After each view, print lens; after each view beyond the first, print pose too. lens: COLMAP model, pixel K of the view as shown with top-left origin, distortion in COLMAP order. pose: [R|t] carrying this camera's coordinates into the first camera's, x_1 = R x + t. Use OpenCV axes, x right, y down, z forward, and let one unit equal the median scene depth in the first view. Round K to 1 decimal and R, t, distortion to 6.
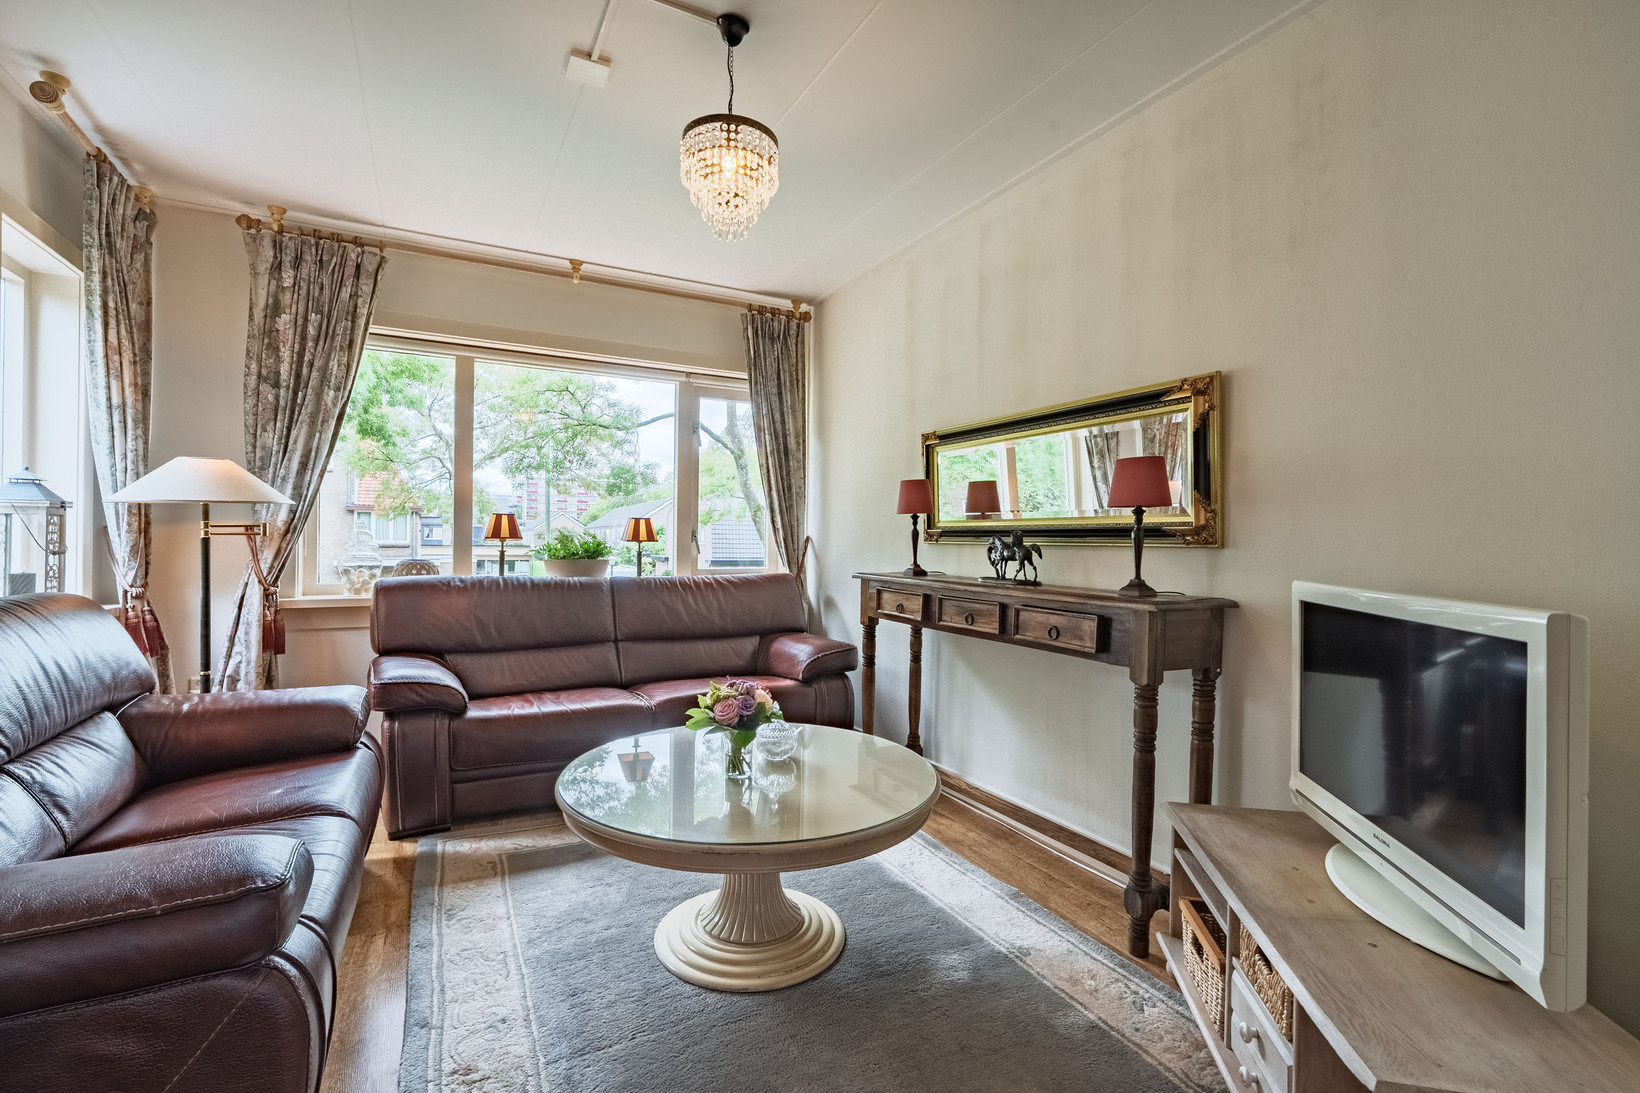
lens RADIAL K [[740.3, 0, 815.4], [0, 740.3, 544.3], [0, 0, 1]] dist [0.000051, 0.000343]
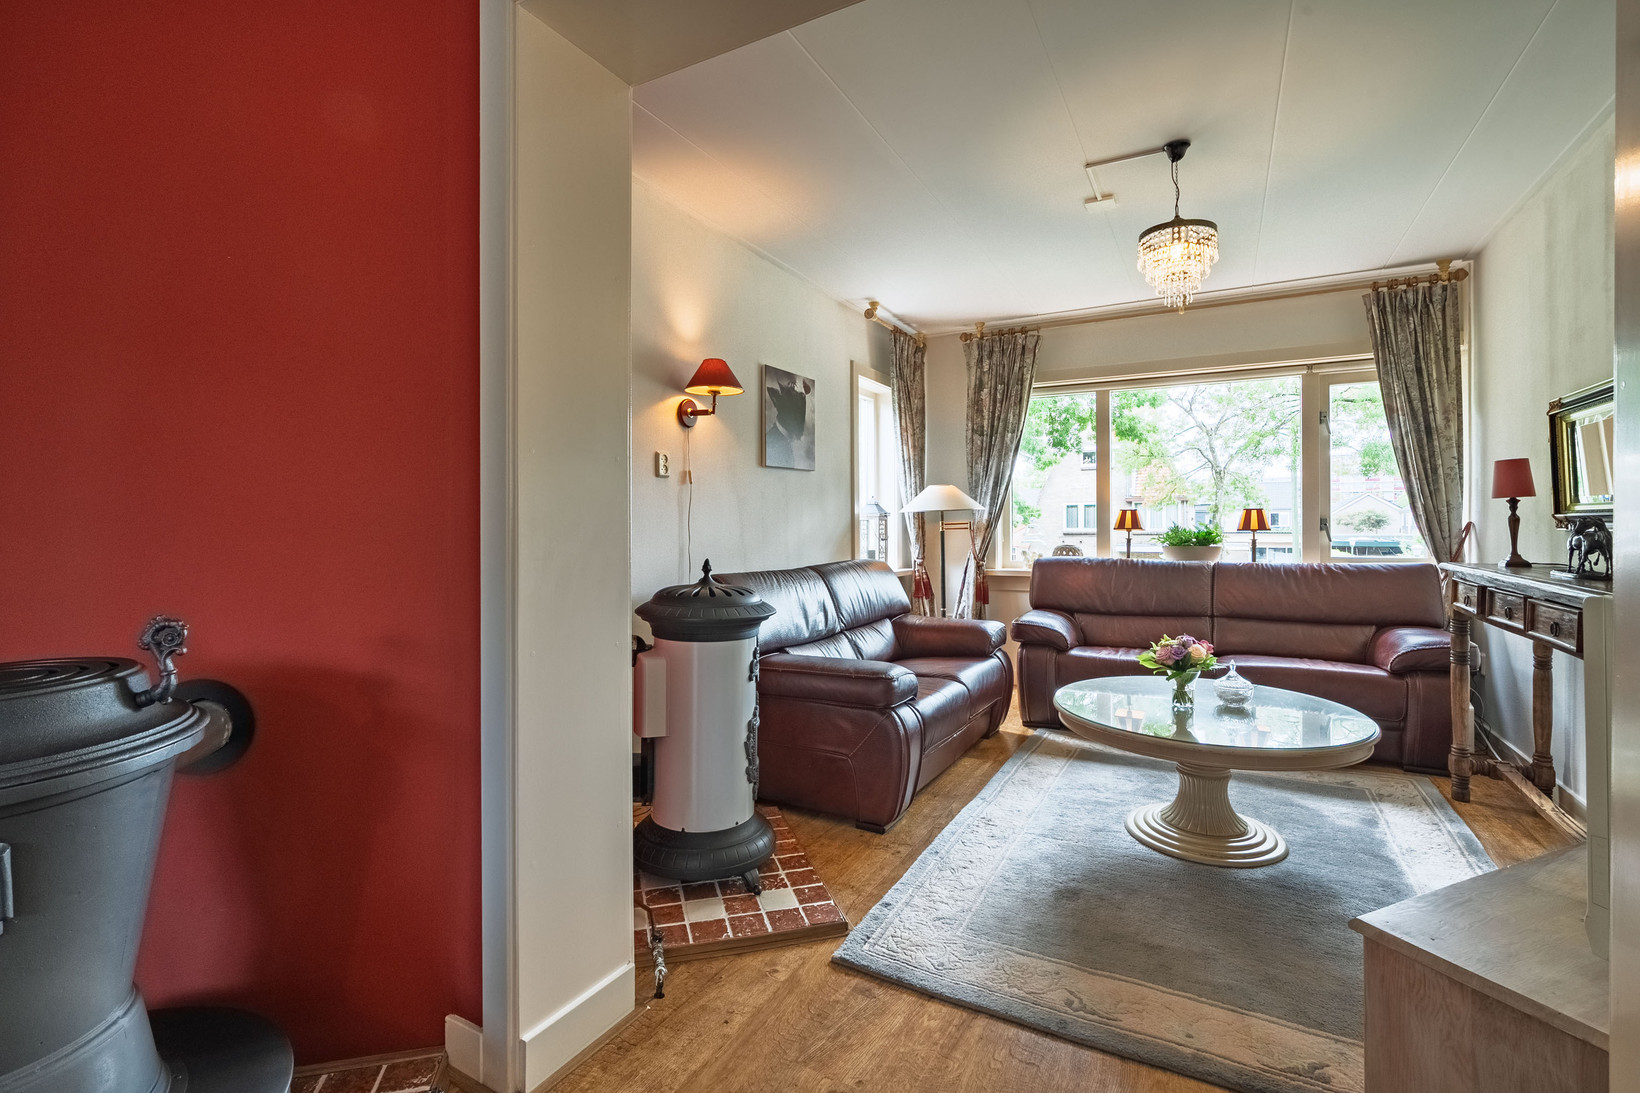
lens RADIAL K [[742.7, 0, 819.9], [0, 742.7, 551.9], [0, 0, 1]] dist [-0.002986, -0.000093]
pose [[0.561124, 0.015833, -0.827580, 0.393448], [0.006782, 0.999696, 0.023724, -0.002637], [0.827704, -0.018925, 0.560846, -0.182140]]
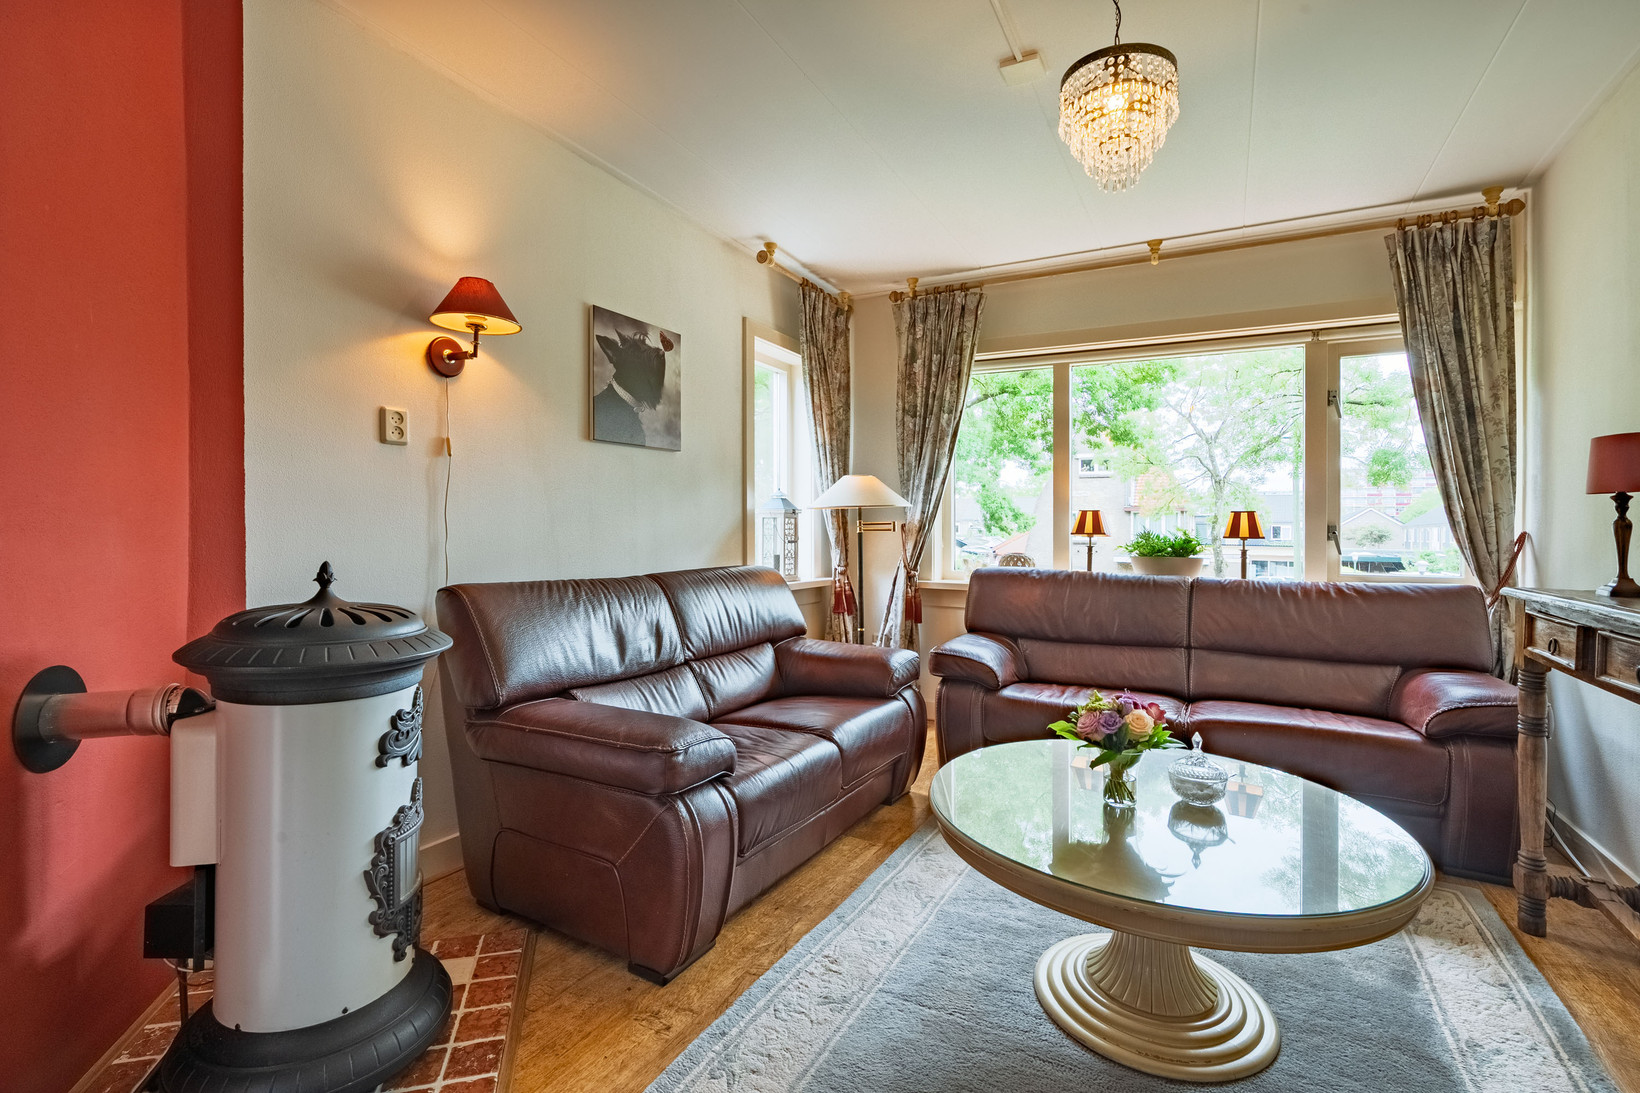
lens RADIAL K [[742.0, 0, 824.7], [0, 742.0, 542.1], [0, 0, 1]] dist [-0.004651, 0.000933]
pose [[0.562559, 0.010299, -0.826693, 0.257908], [-0.012179, 0.999917, 0.004170, 0.003697], [0.826668, 0.007722, 0.562638, 0.138117]]
